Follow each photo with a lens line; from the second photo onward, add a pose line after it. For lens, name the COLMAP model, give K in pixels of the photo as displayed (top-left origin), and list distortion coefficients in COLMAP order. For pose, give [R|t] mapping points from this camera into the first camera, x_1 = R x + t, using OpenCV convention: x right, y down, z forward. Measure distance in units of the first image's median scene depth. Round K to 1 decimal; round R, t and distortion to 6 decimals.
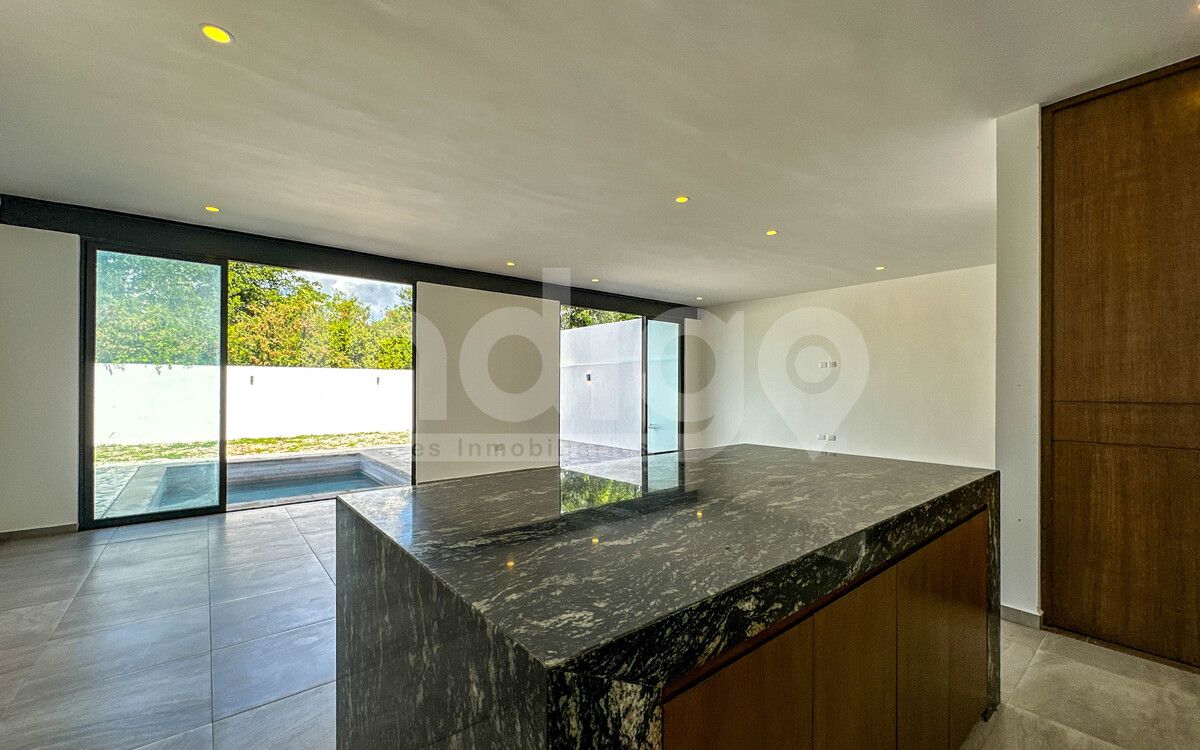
lens RADIAL K [[481.9, 0, 600.0], [0, 481.9, 375.0], [0, 0, 1]] dist [-0.001470, -0.000137]
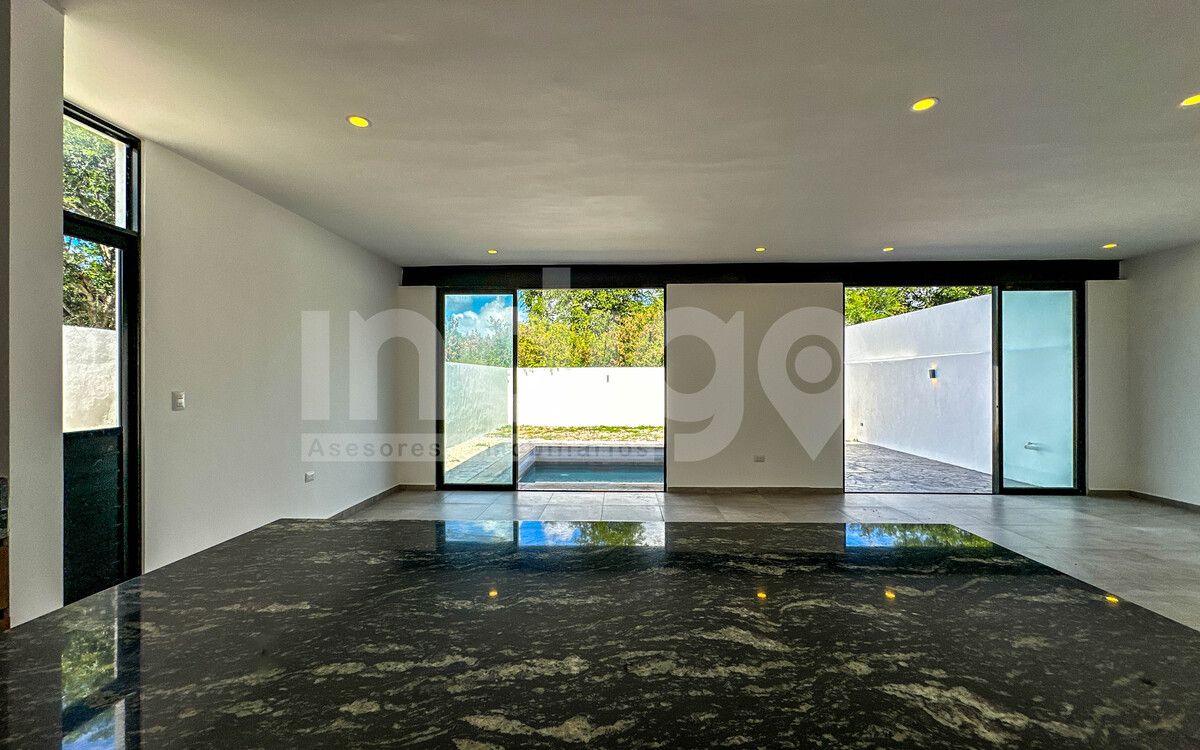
lens RADIAL K [[481.3, 0, 599.0], [0, 481.3, 370.0], [0, 0, 1]] dist [-0.001580, 0.000155]
pose [[0.751289, -0.017289, -0.659747, 0.148390], [0.018797, 0.999812, -0.004795, -0.013192], [0.659705, -0.008798, 0.751473, 0.141551]]
